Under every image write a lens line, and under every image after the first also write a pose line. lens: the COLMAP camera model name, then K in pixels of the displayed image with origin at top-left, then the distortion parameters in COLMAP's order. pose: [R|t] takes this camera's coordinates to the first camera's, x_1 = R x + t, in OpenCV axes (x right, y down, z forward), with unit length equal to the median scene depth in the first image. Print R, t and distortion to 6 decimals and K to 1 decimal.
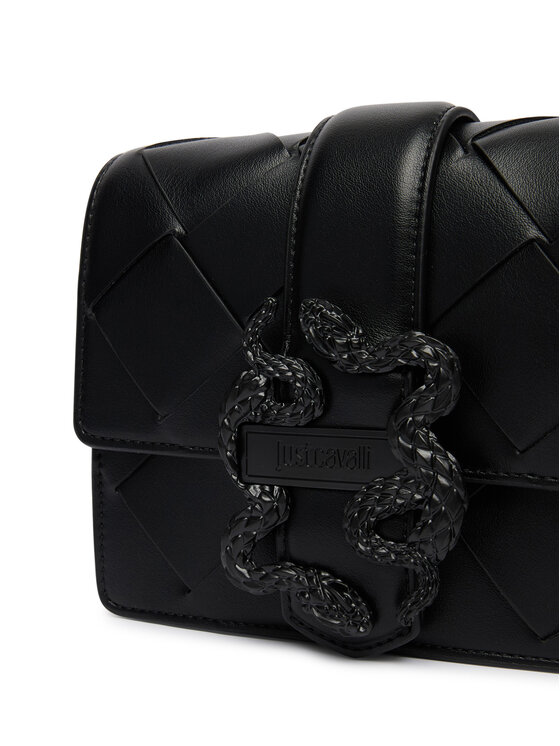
lens RADIAL K [[1196.0, 0, 281.2], [0, 1196.0, 370.6], [0, 0, 1]] dist [0.046987, 0.000000]
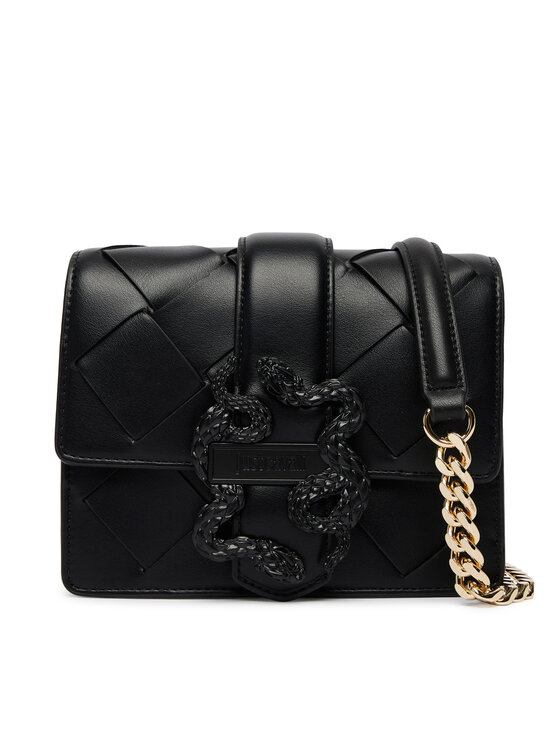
lens RADIAL K [[1196.0, 0, 280.0], [0, 1196.0, 374.2], [0, 0, 1]] dist [0.046987, 0.000000]
pose [[0.888888, 0.029854, 0.457150, -0.630020], [0.016091, 0.995224, -0.096281, 0.104355], [-0.457841, 0.092939, 0.884163, -0.327495]]
